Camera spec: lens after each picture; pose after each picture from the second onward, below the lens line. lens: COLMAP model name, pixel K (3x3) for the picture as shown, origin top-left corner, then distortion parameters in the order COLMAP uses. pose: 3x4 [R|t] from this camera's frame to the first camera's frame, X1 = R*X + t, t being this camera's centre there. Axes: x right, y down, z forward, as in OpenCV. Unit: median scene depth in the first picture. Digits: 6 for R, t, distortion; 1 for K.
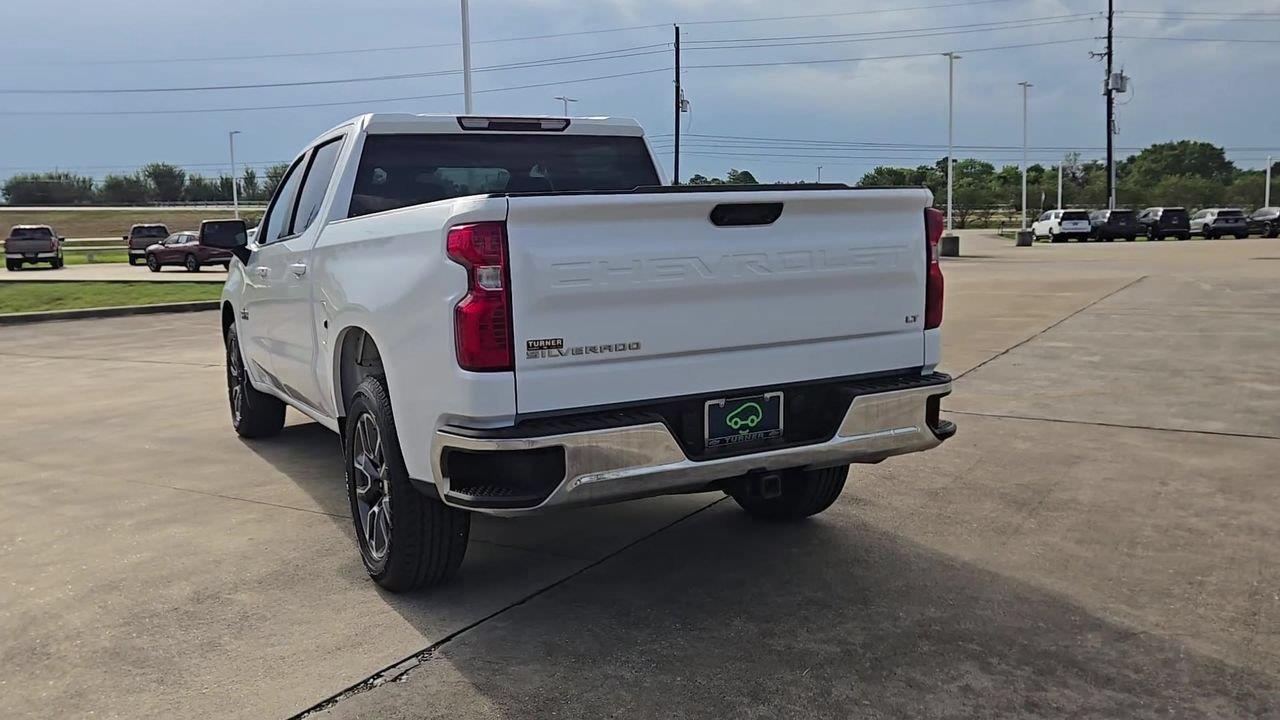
lens RADIAL K [[1066.8, 0, 629.9], [0, 1066.8, 370.3], [0, 0, 1]] dist [0.016956, -0.003059]
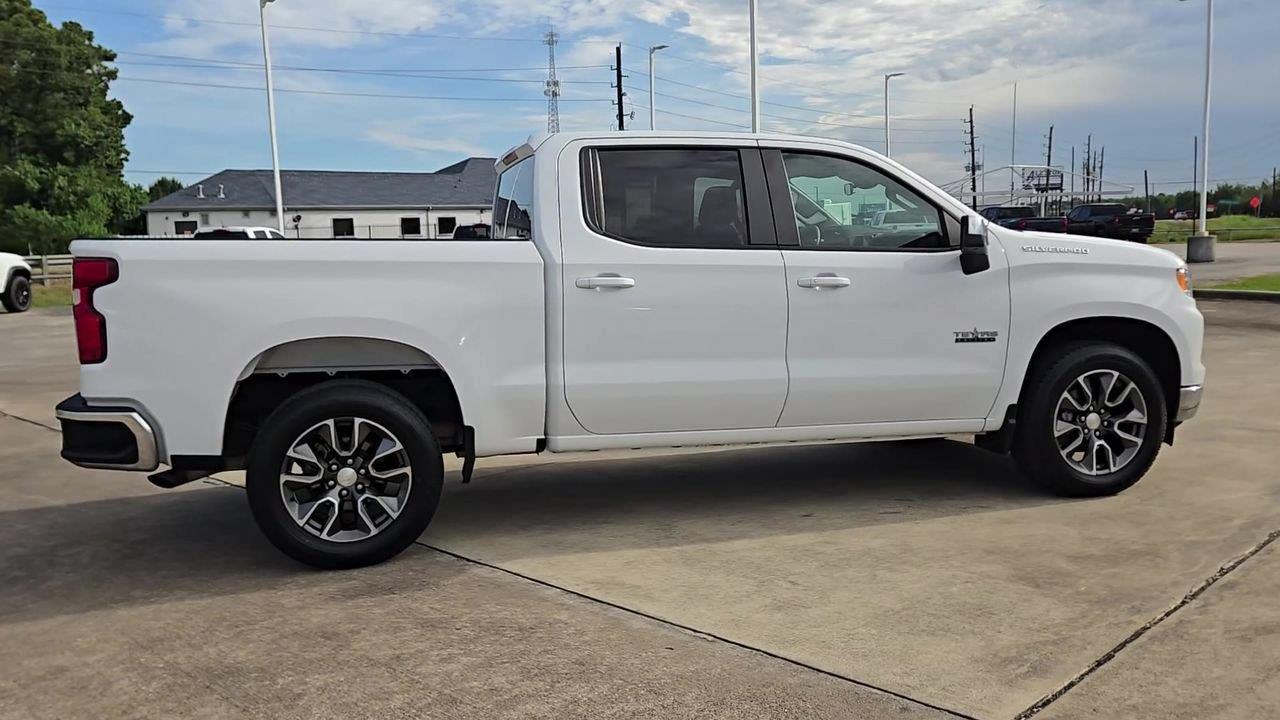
lens RADIAL K [[1066.8, 0, 637.2], [0, 1066.8, 385.9], [0, 0, 1]] dist [0.016956, -0.003059]
pose [[-0.231621, 0.163898, -0.958900, 0.971498], [-0.094151, 0.977301, 0.189785, -0.225278], [0.968239, 0.134240, -0.210933, 1.428085]]
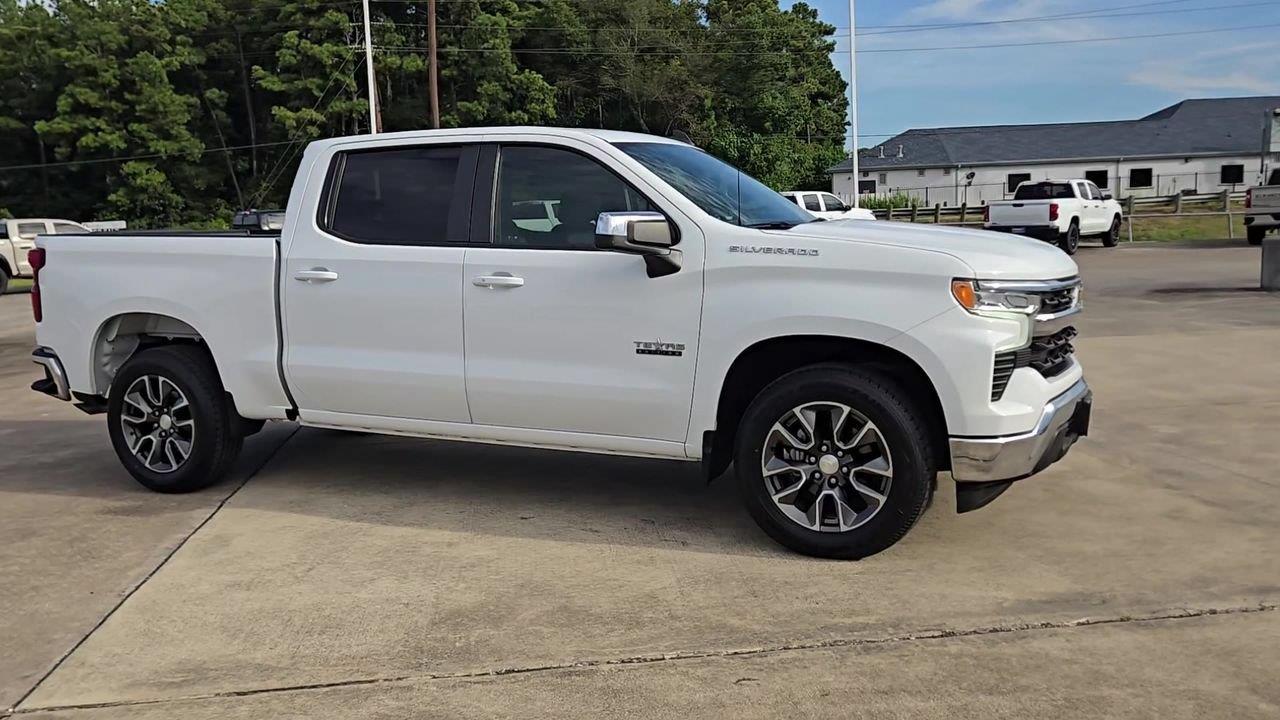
lens RADIAL K [[1066.8, 0, 631.9], [0, 1066.8, 363.1], [0, 0, 1]] dist [0.016956, -0.003059]
pose [[-0.781587, 0.137315, -0.608495, 0.456924], [-0.025813, 0.967516, 0.251489, -0.323737], [0.623262, 0.212268, -0.752653, 2.206398]]
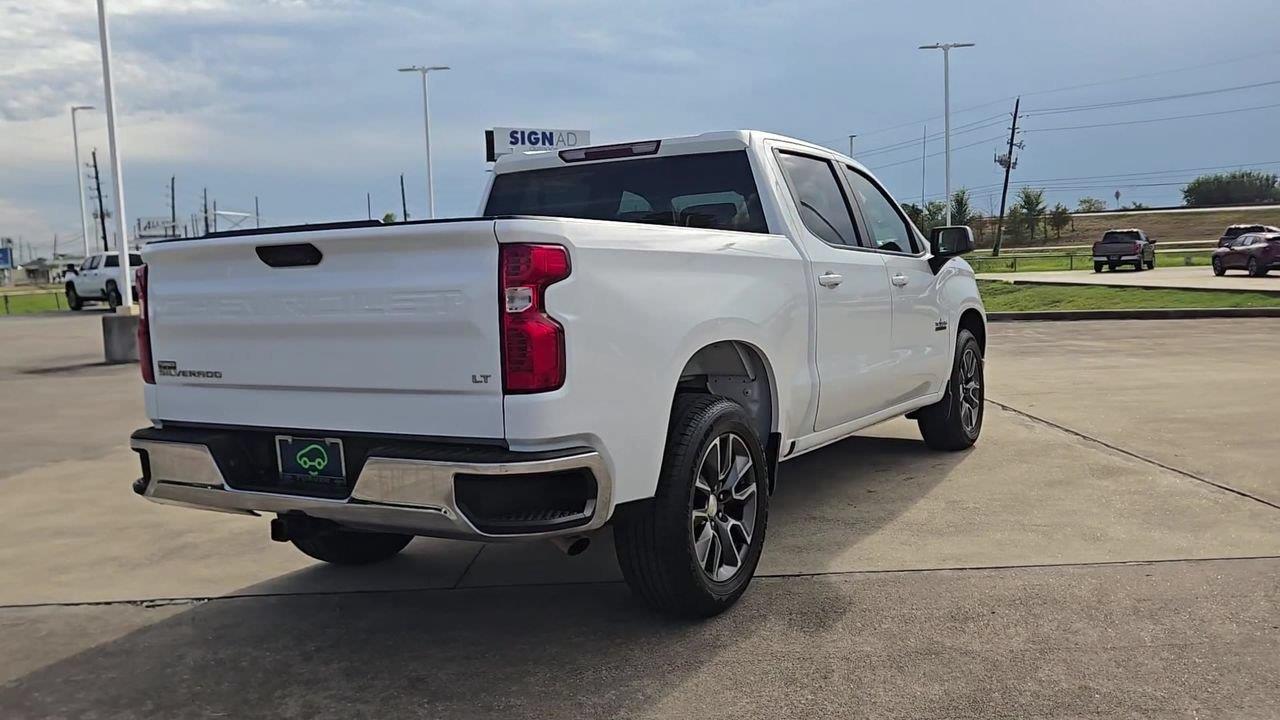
lens RADIAL K [[1066.8, 0, 644.6], [0, 1066.8, 367.8], [0, 0, 1]] dist [0.016956, -0.003059]
pose [[0.532318, 0.090163, -0.841729, 0.787142], [-0.091711, 0.994602, 0.048540, -0.083303], [0.841562, 0.051357, 0.537713, 0.514593]]
